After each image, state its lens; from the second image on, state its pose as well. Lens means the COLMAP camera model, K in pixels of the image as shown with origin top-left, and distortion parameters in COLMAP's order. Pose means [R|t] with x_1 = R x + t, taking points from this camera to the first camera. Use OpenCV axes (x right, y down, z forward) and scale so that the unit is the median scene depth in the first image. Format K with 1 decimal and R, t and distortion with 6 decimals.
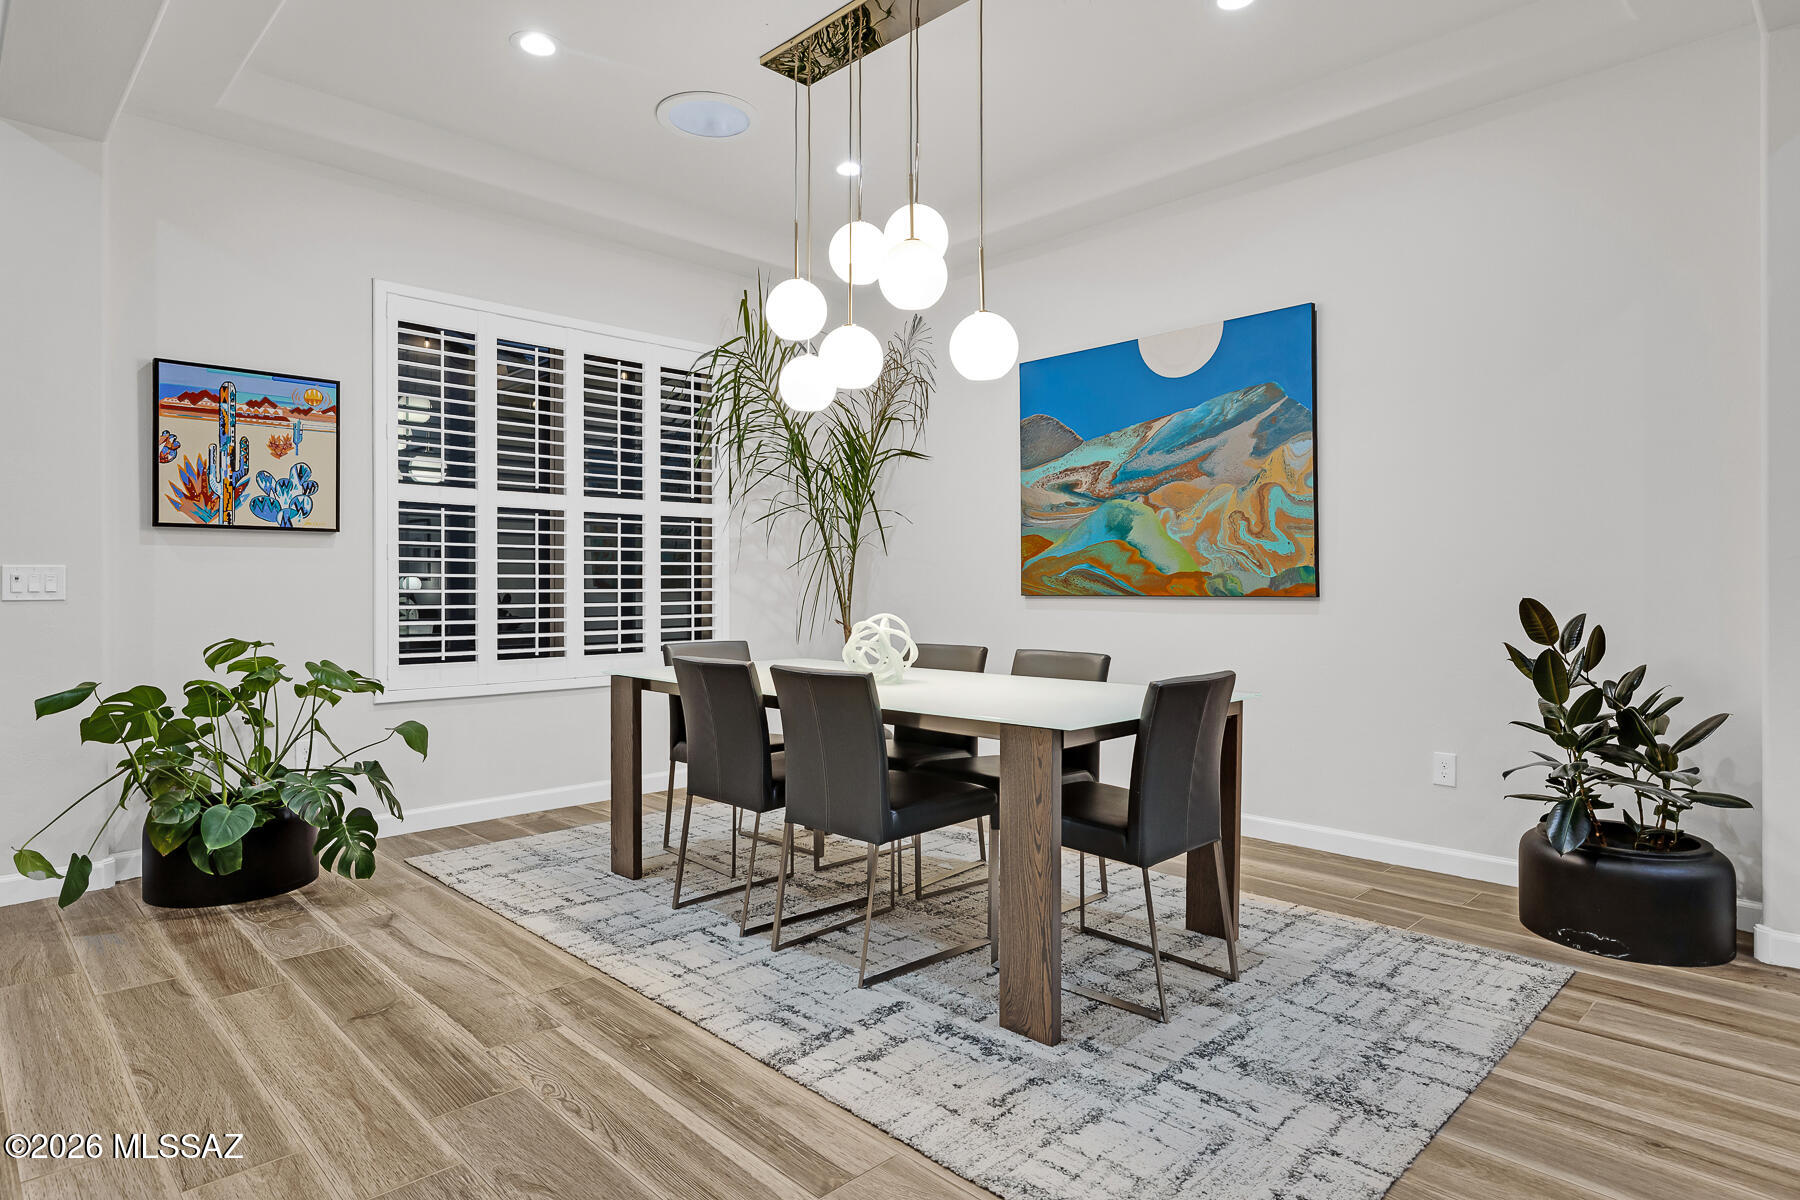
lens RADIAL K [[993.7, 0, 876.8], [0, 993.7, 590.3], [0, 0, 1]] dist [0.008288, -0.004639]
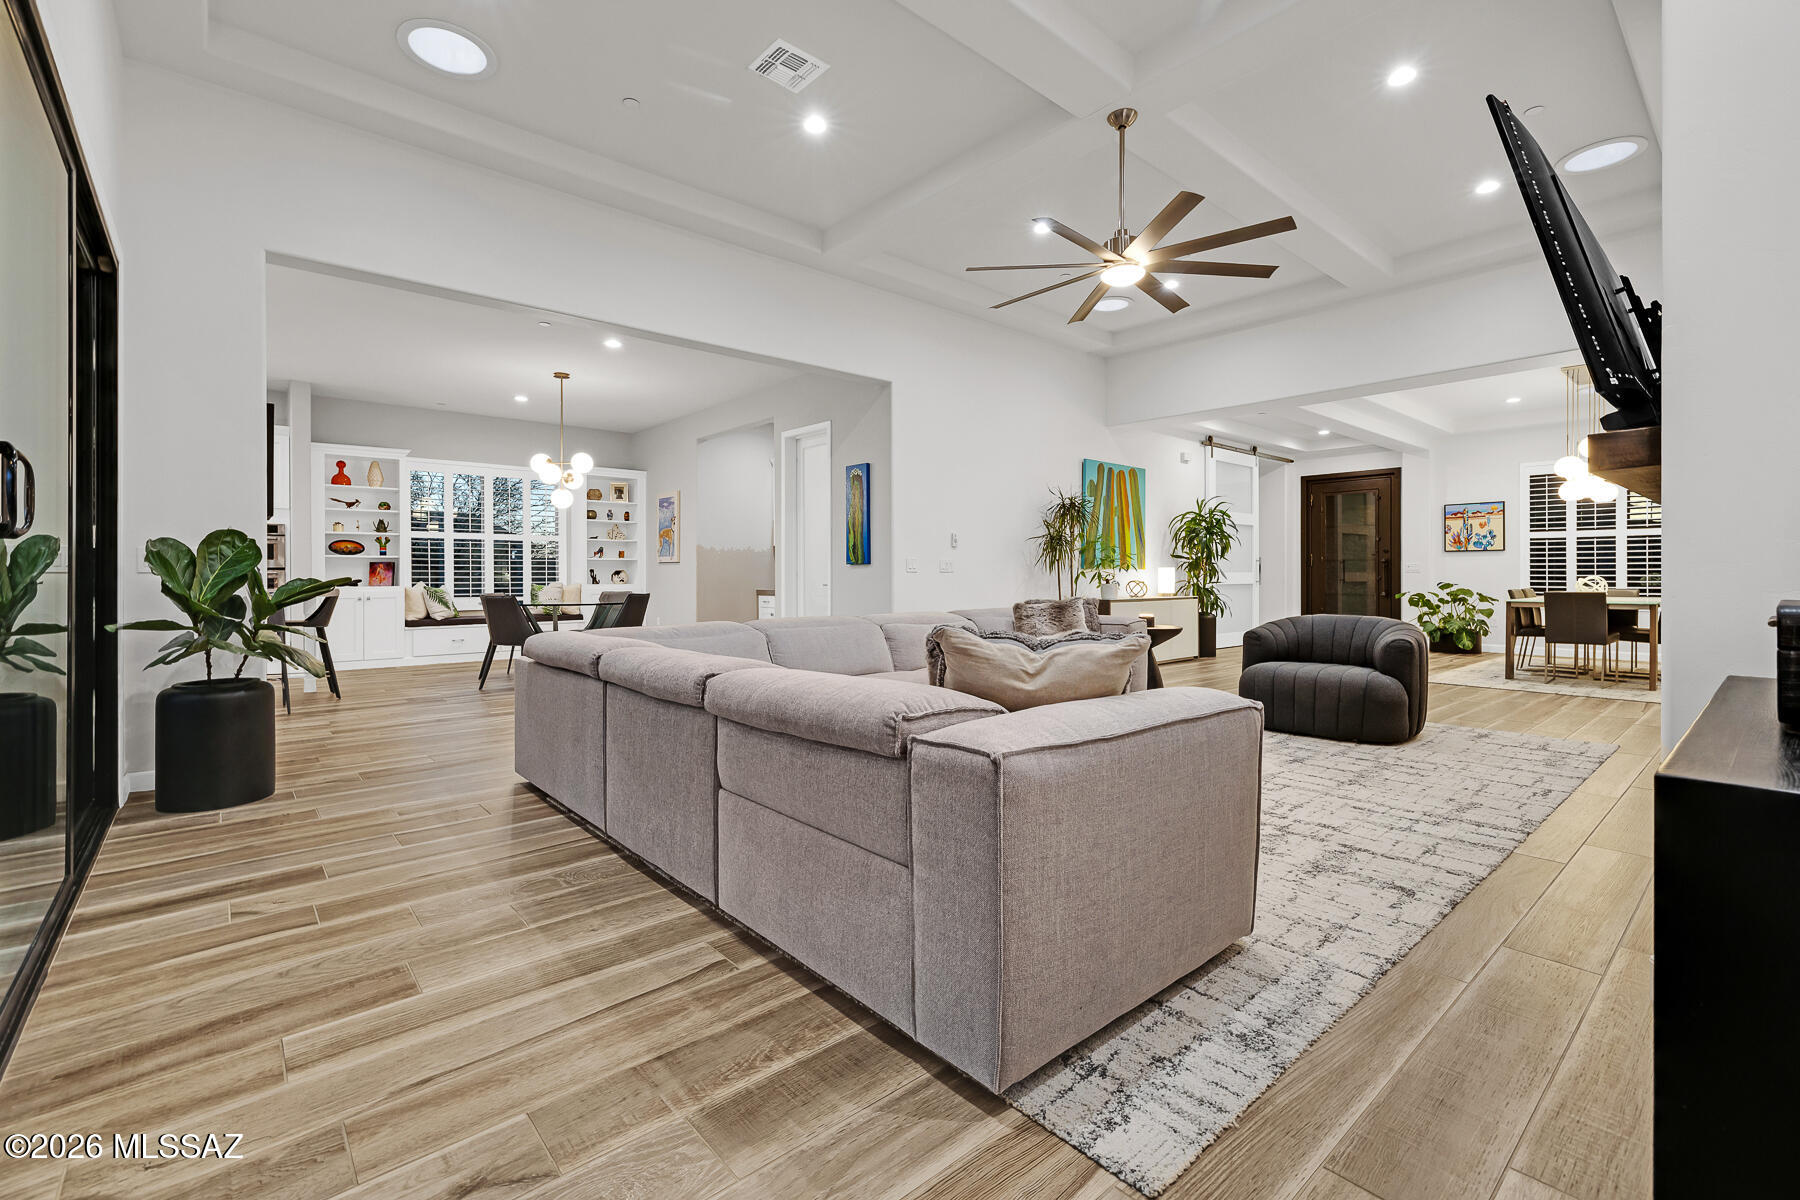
lens RADIAL K [[766.2, 0, 914.7], [0, 766.2, 574.0], [0, 0, 1]] dist [0.004297, 0.000042]
pose [[-0.039931, -0.003116, -0.999198, 2.069151], [-0.003400, 0.999990, -0.002982, 0.028892], [0.999197, 0.003279, -0.039941, -0.774245]]
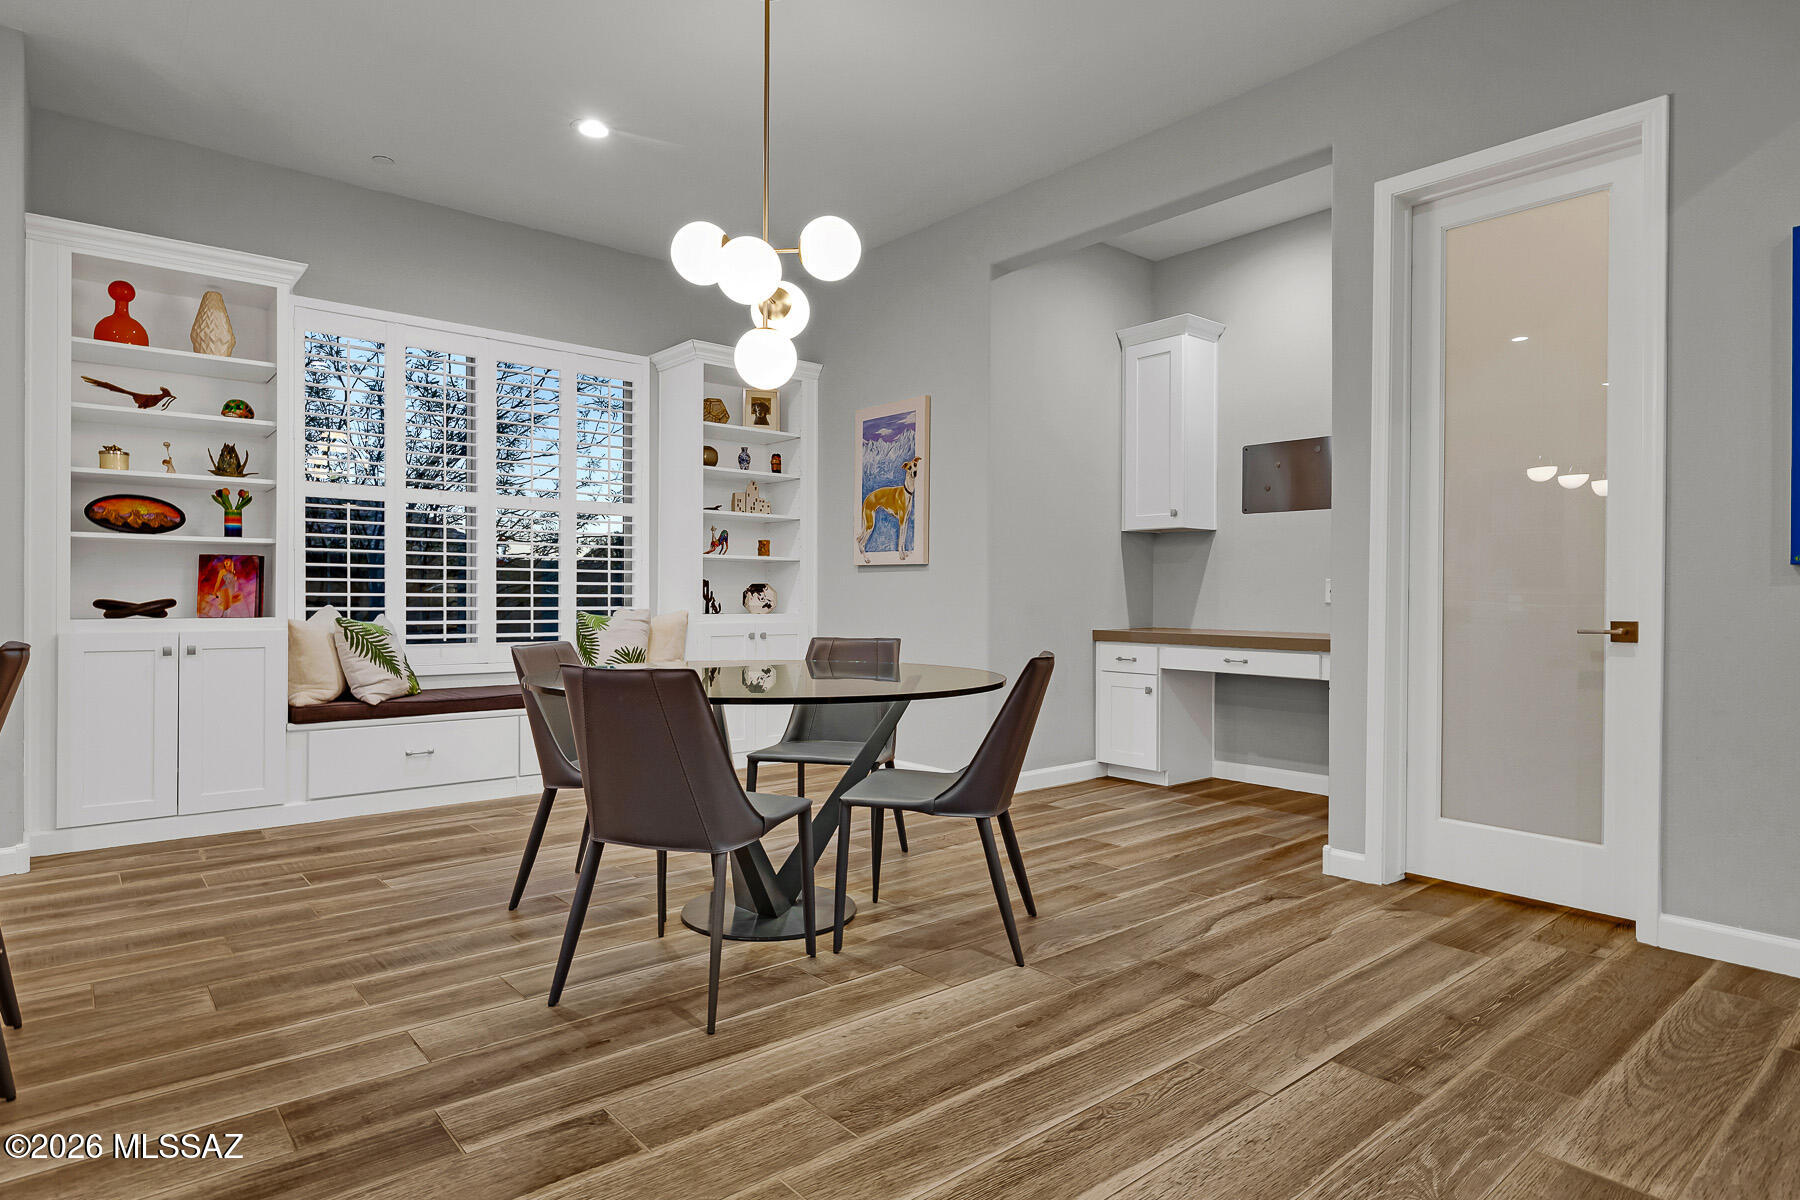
lens RADIAL K [[1002.7, 0, 959.1], [0, 1002.7, 587.2], [0, 0, 1]] dist [0.007568, -0.005368]
pose [[-0.038247, -0.010104, -0.999217, 1.002591], [-0.010881, 0.999894, -0.009694, 0.031835], [0.999209, 0.010502, -0.038353, -1.545169]]
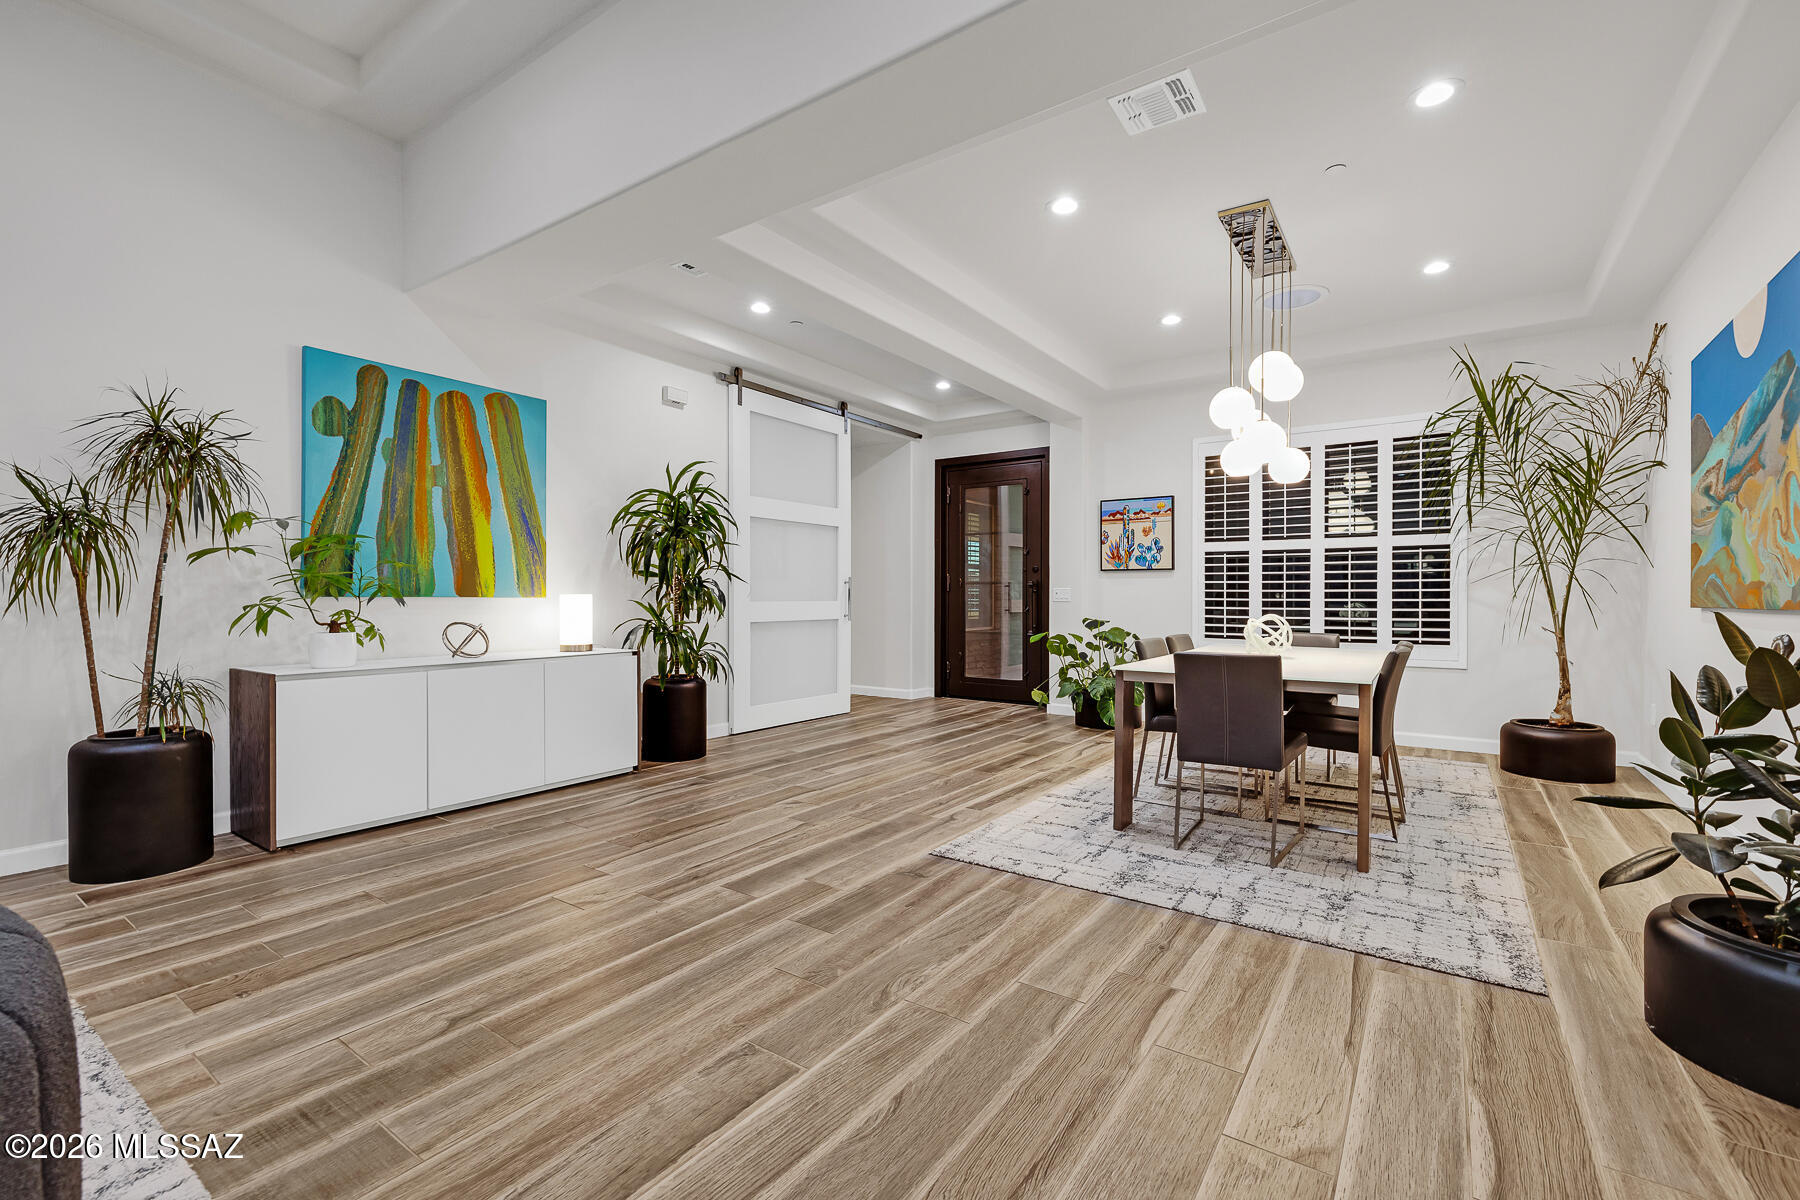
lens RADIAL K [[766.2, 0, 914.2], [0, 766.2, 585.9], [0, 0, 1]] dist [0.004297, 0.000042]
pose [[0.205283, -0.013601, -0.978608, 0.967410], [-0.010195, 0.999819, -0.016034, 0.005088], [0.978649, 0.013269, 0.205108, 0.185948]]
